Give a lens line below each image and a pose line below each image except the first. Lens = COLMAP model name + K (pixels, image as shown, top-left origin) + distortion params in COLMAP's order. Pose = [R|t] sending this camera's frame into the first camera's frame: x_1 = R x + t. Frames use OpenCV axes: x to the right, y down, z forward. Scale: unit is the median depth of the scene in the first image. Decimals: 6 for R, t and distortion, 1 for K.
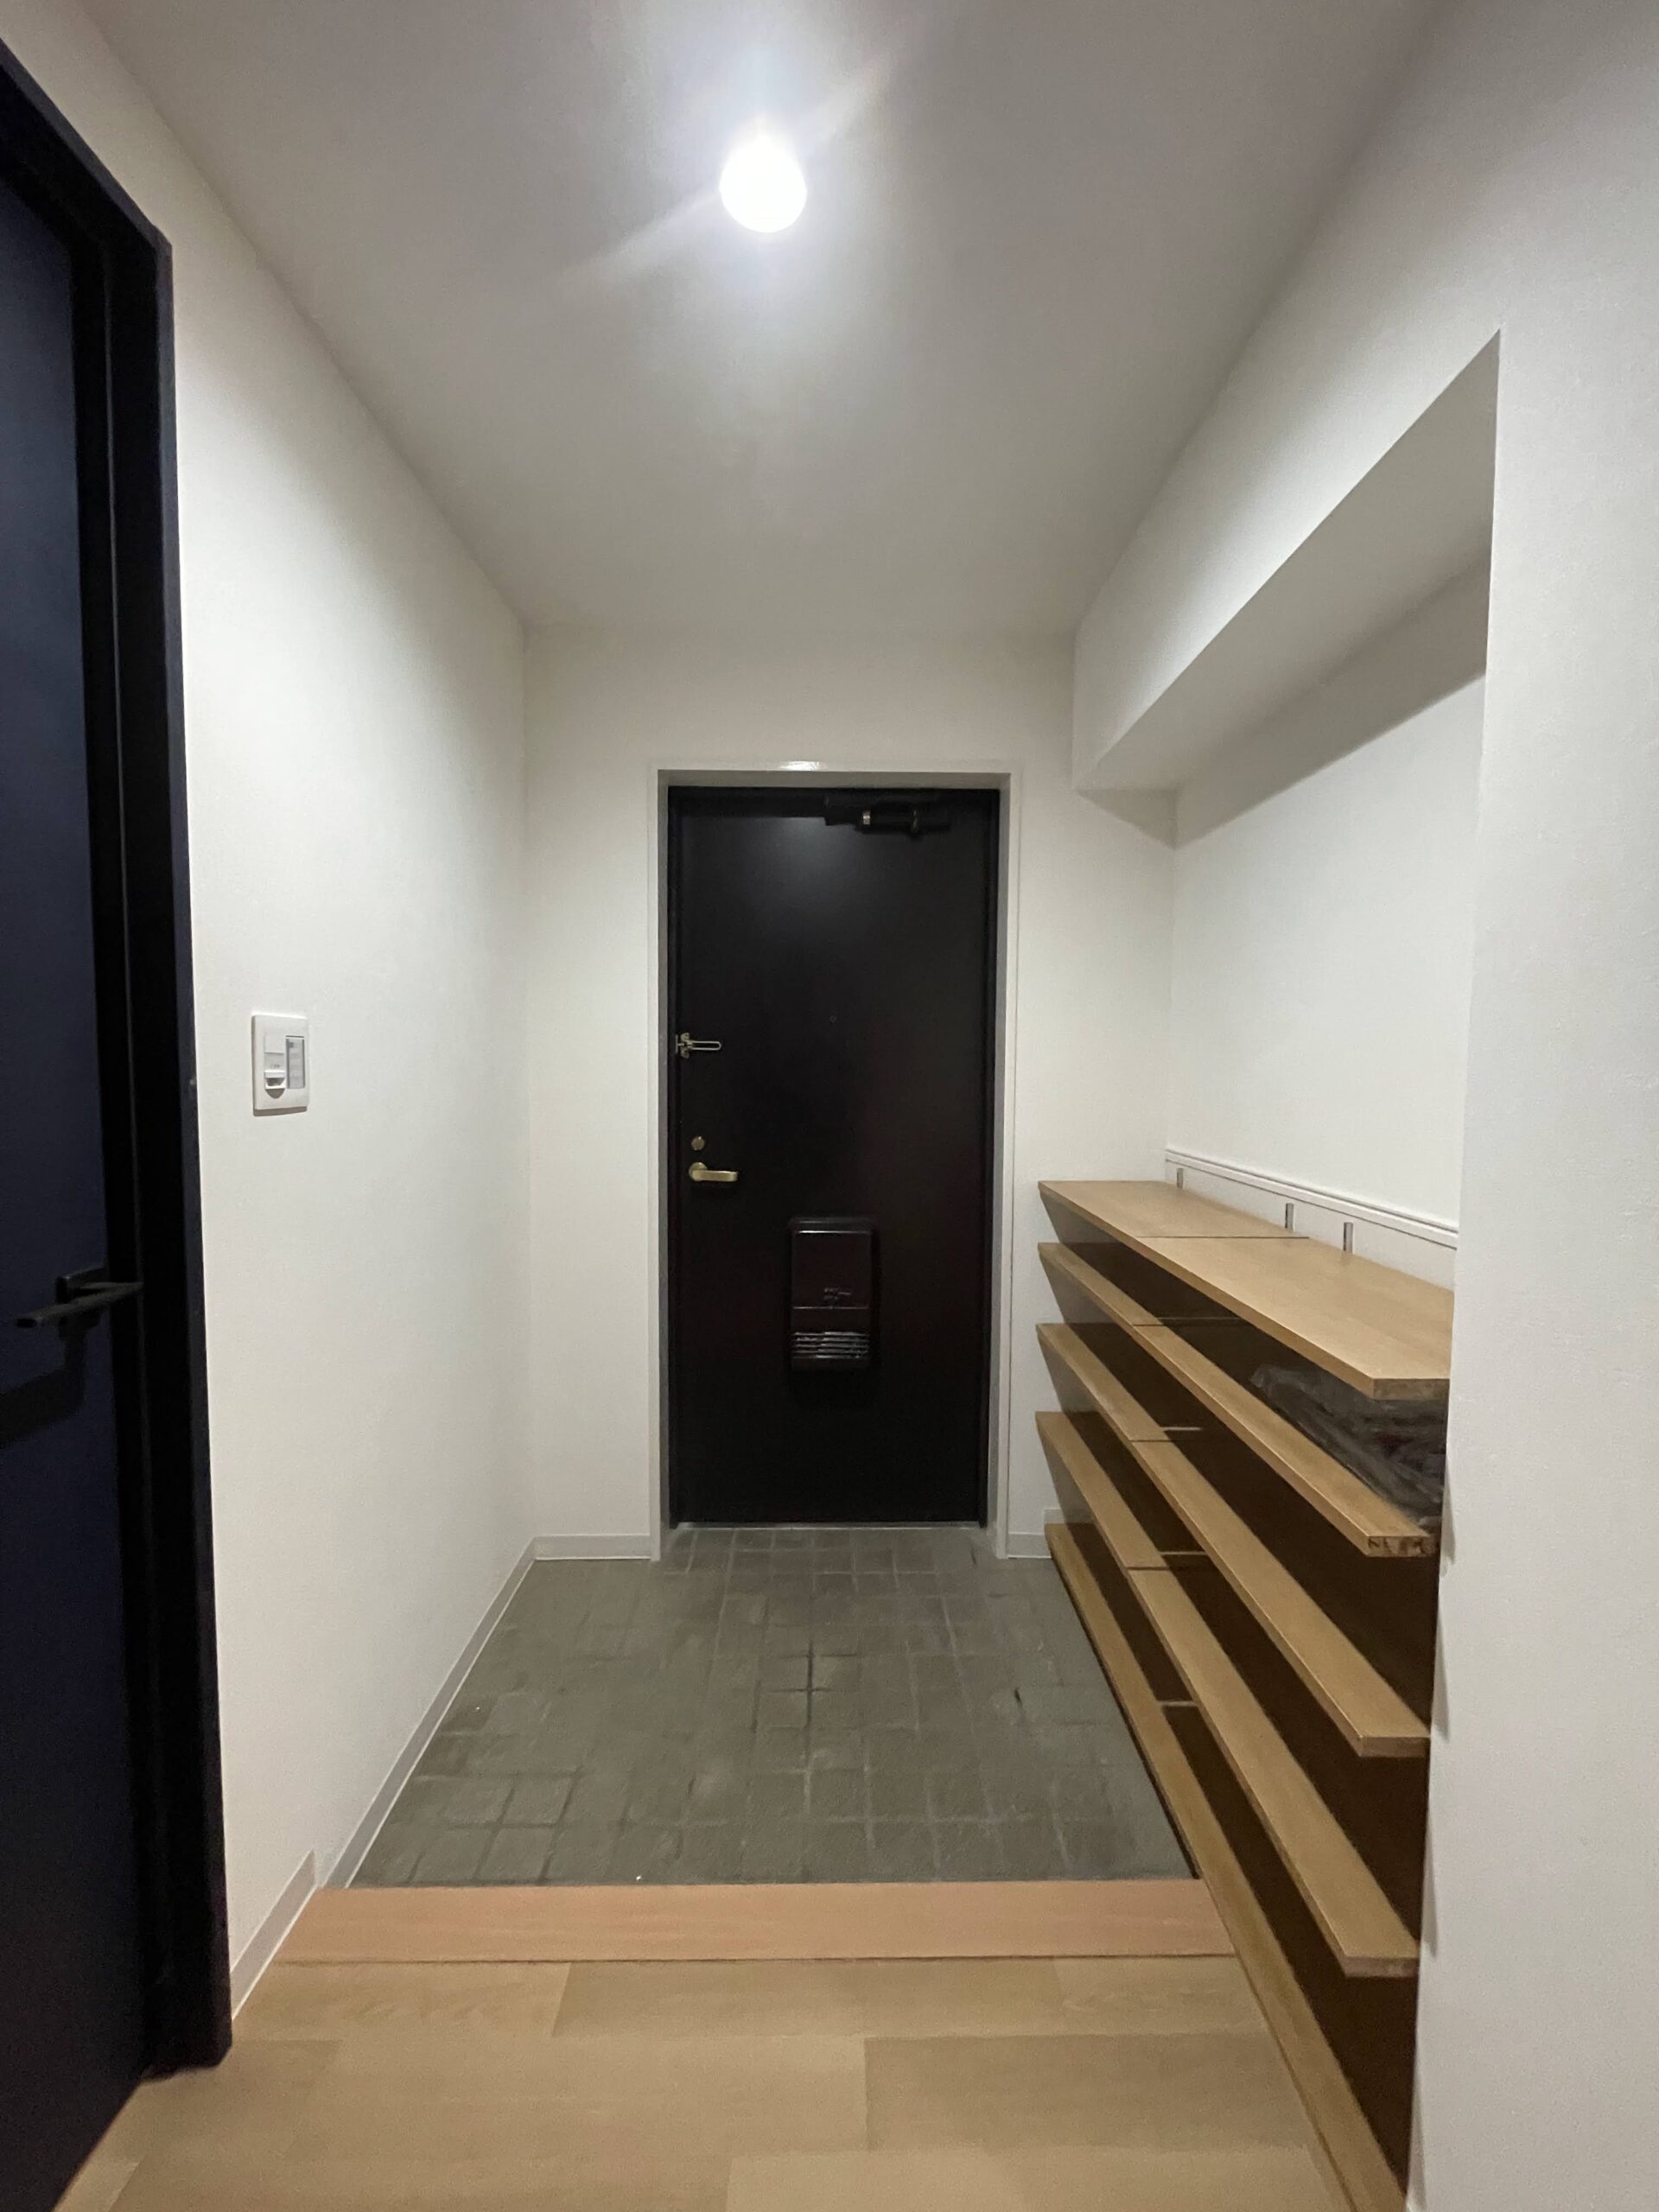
lens RADIAL K [[895.1, 0, 829.5], [0, 895.1, 1106.0], [0, 0, 1]] dist [0.001014, 0.000183]
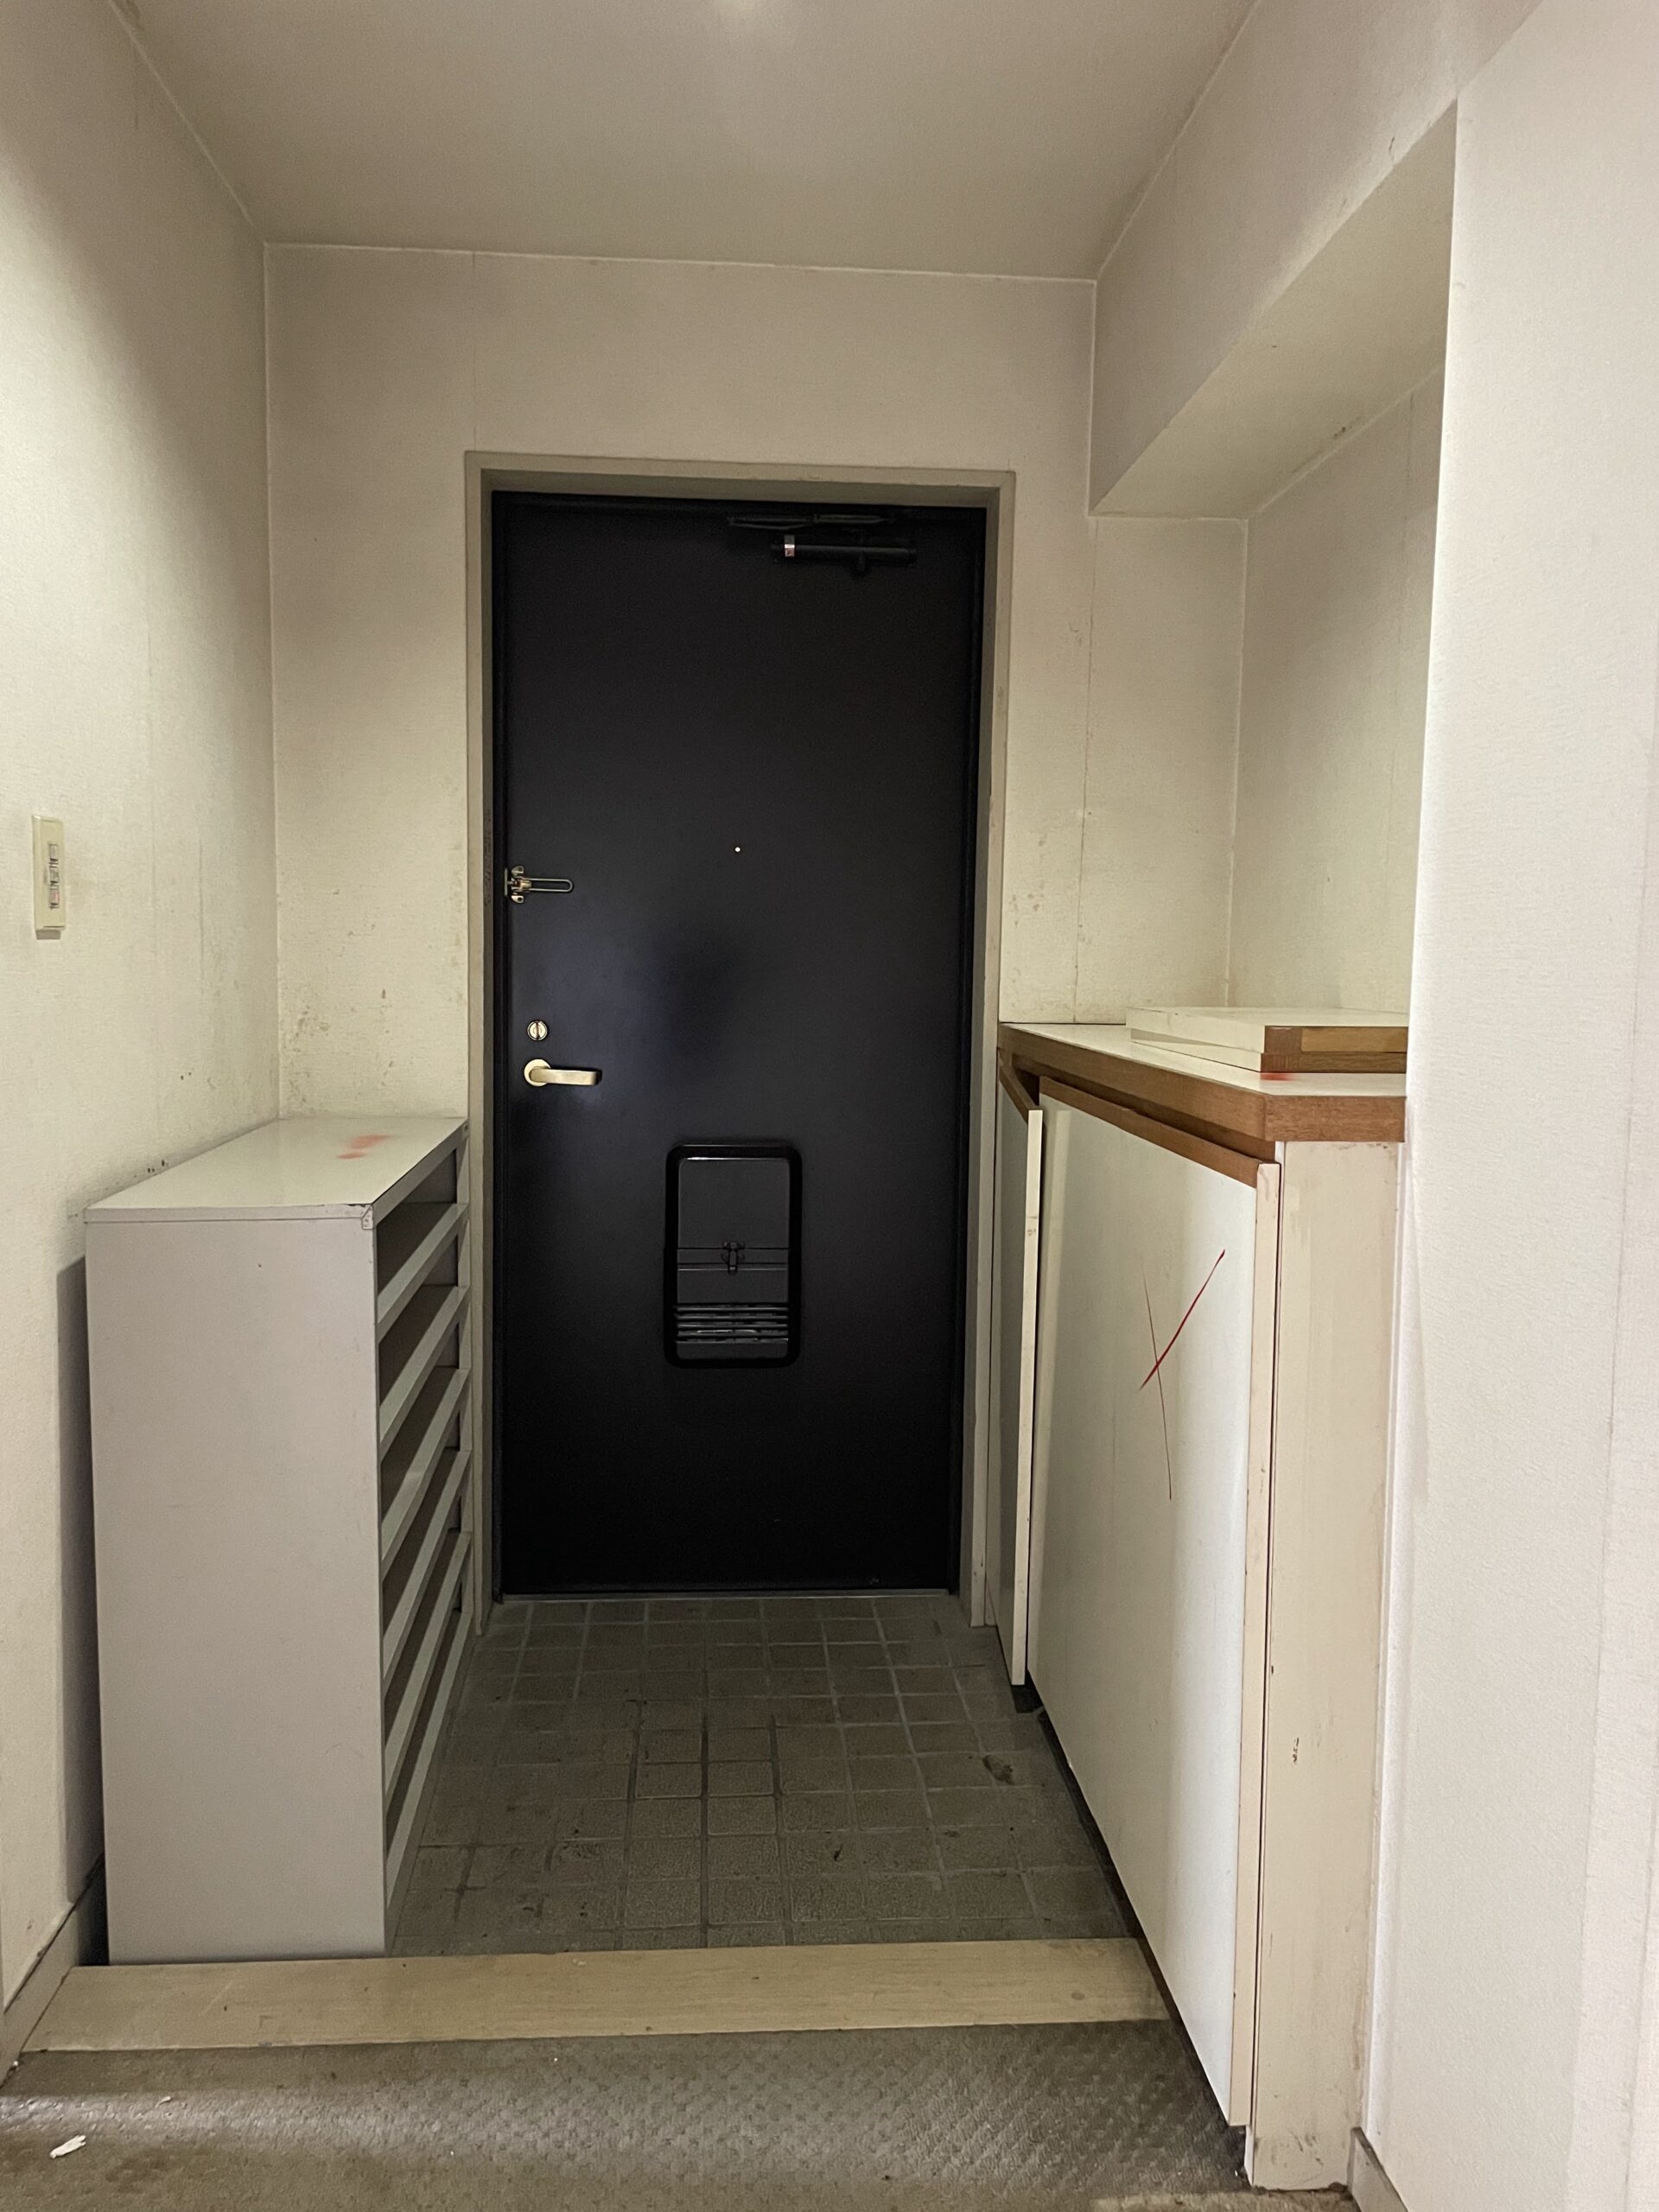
lens RADIAL K [[1654.3, 0, 829.5], [0, 1654.3, 1106.0], [0, 0, 1]] dist [0.057728, -0.000062]
pose [[0.997696, 0.003814, 0.067733, -0.011442], [-0.006792, 0.999017, 0.043799, 0.042155], [-0.067499, -0.044158, 0.996742, -0.265093]]
